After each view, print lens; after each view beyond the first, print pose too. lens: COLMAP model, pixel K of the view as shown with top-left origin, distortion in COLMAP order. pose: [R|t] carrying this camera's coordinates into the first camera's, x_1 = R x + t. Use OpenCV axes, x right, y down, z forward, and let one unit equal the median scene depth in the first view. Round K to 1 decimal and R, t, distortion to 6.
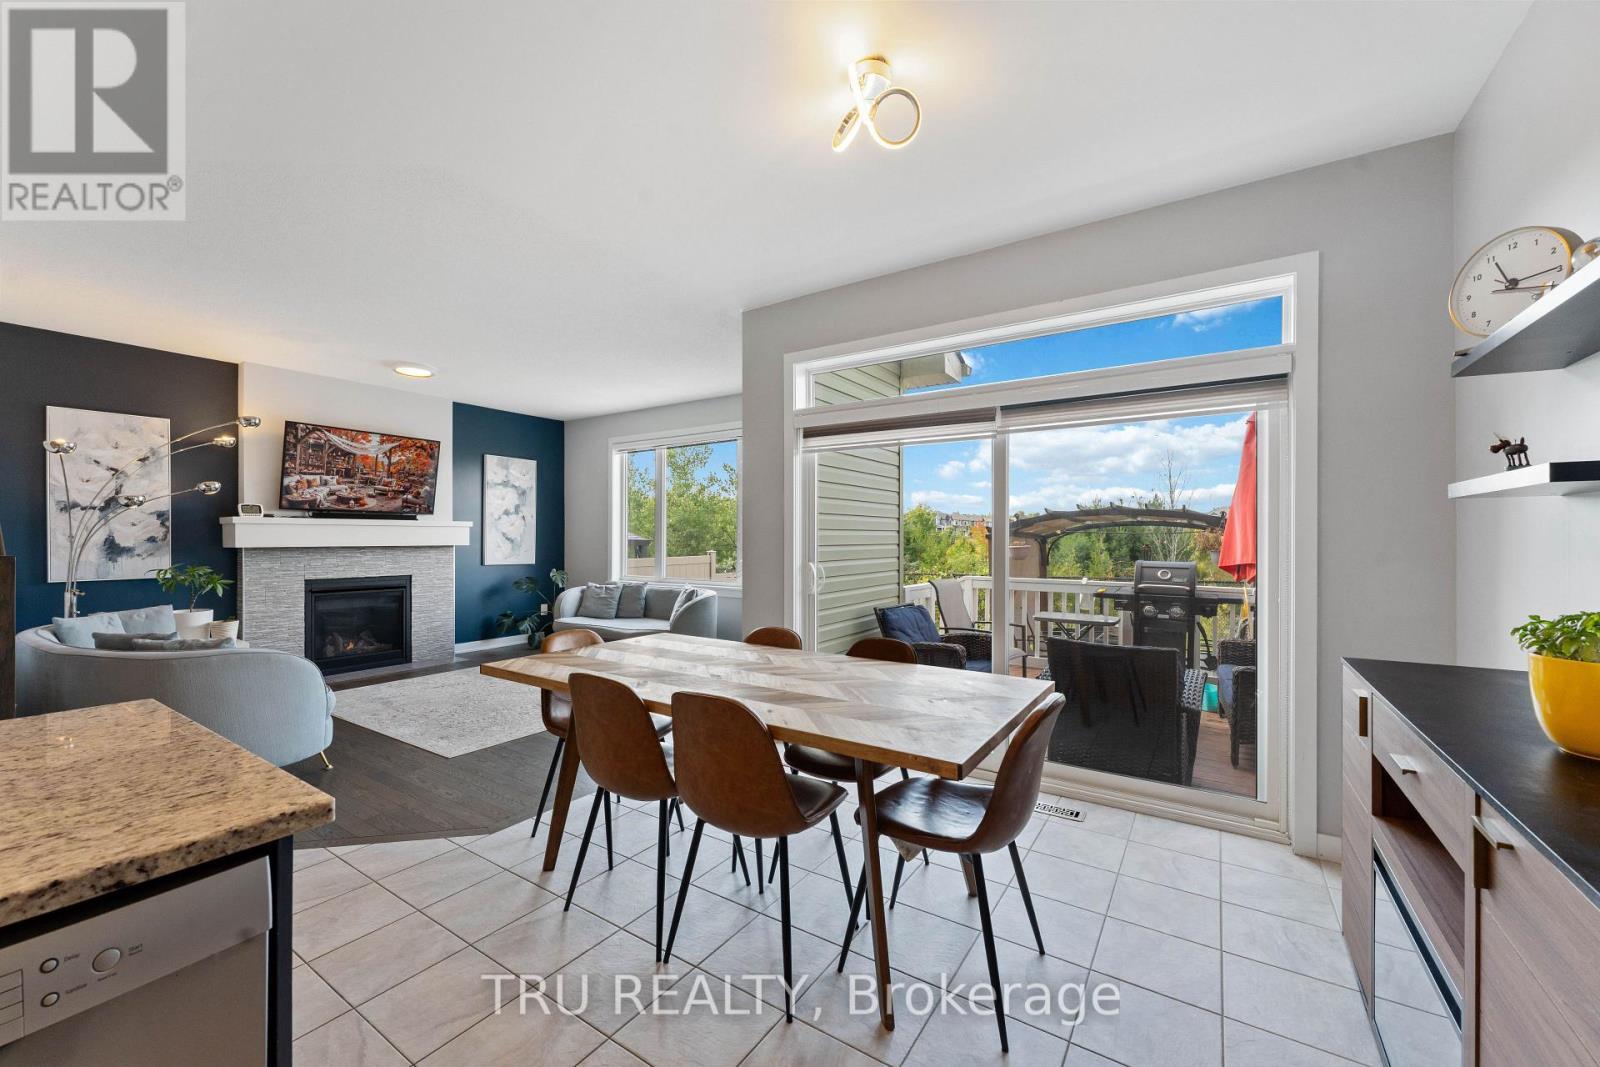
lens RADIAL K [[631.0, 0, 793.9], [0, 631.0, 537.2], [0, 0, 1]] dist [-0.000065, 0.000150]
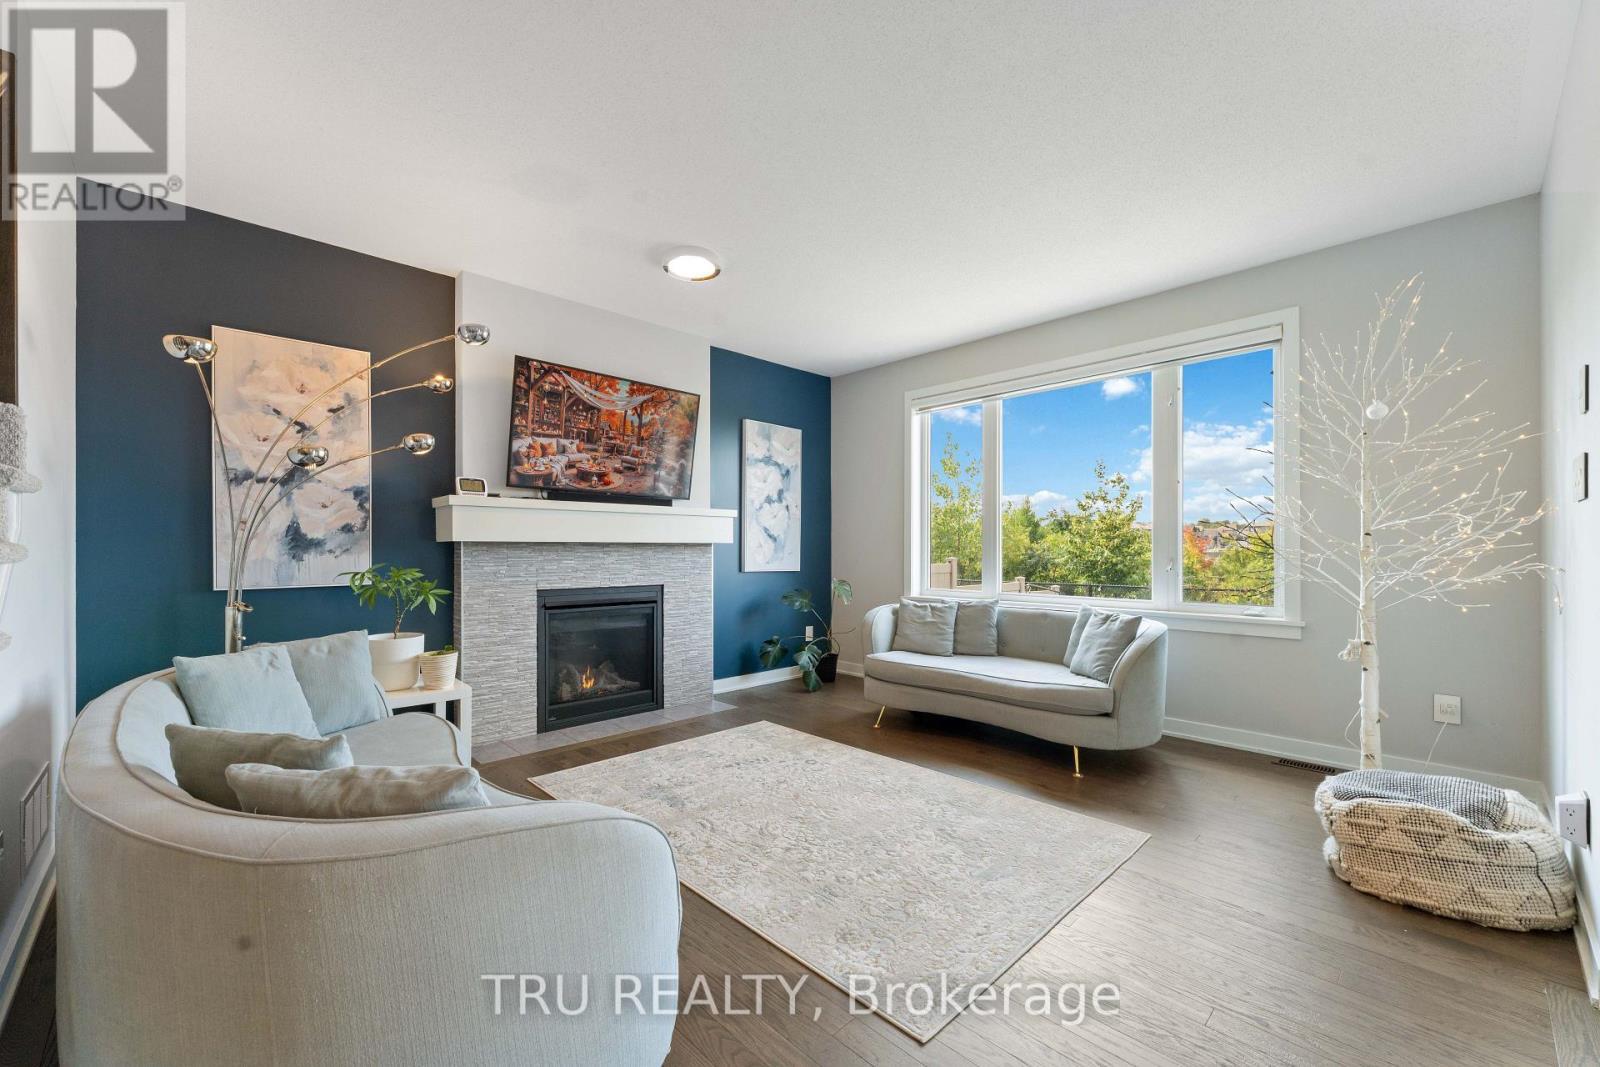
lens RADIAL K [[639.0, 0, 798.6], [0, 639.0, 547.8], [0, 0, 1]] dist [0.001283, 0.000123]
pose [[0.977152, -0.000072, -0.212542, -0.355531], [-0.000125, 1.000000, -0.000914, 0.022440], [0.212542, 0.000919, 0.977151, 0.386276]]
